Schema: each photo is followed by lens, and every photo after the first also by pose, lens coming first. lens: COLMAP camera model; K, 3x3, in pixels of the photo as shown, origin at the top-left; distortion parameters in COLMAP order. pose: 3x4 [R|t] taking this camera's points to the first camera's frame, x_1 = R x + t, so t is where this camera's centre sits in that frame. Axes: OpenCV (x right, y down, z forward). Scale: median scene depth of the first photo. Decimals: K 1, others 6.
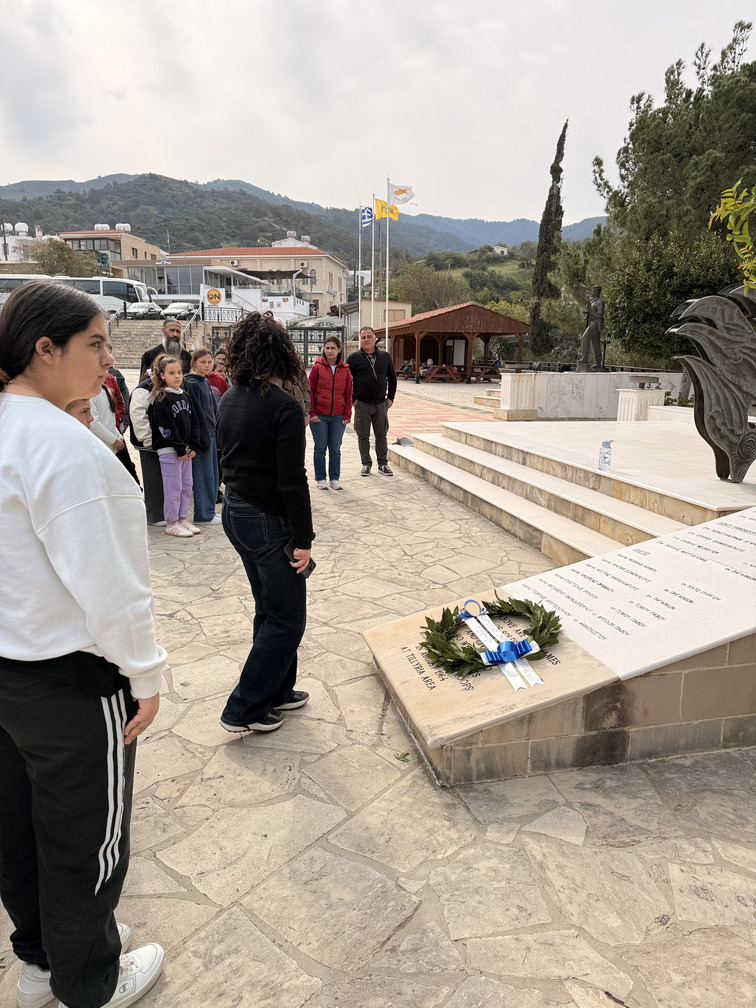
lens RADIAL K [[699.6, 0, 377.1], [0, 699.6, 501.2], [0, 0, 1]] dist [0.013578, 0.000893]
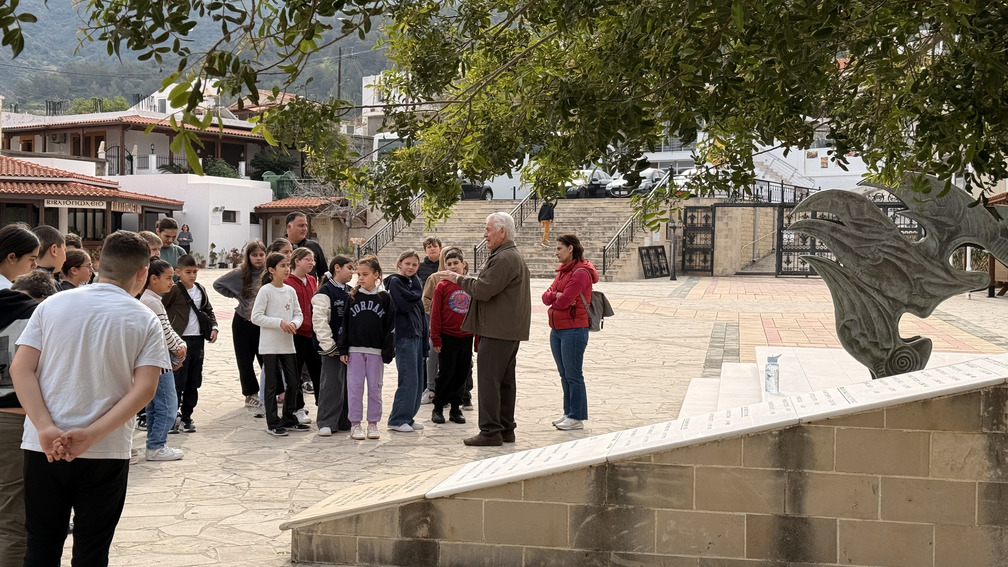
lens RADIAL K [[1424.6, 0, 500.3], [0, 1424.6, 286.4], [0, 0, 1]] dist [0.030935, 0.000000]
pose [[0.913623, 0.006561, -0.406510, 0.791029], [-0.080649, 0.982925, -0.165393, 0.149762], [0.398483, 0.183891, 0.898552, -0.716019]]
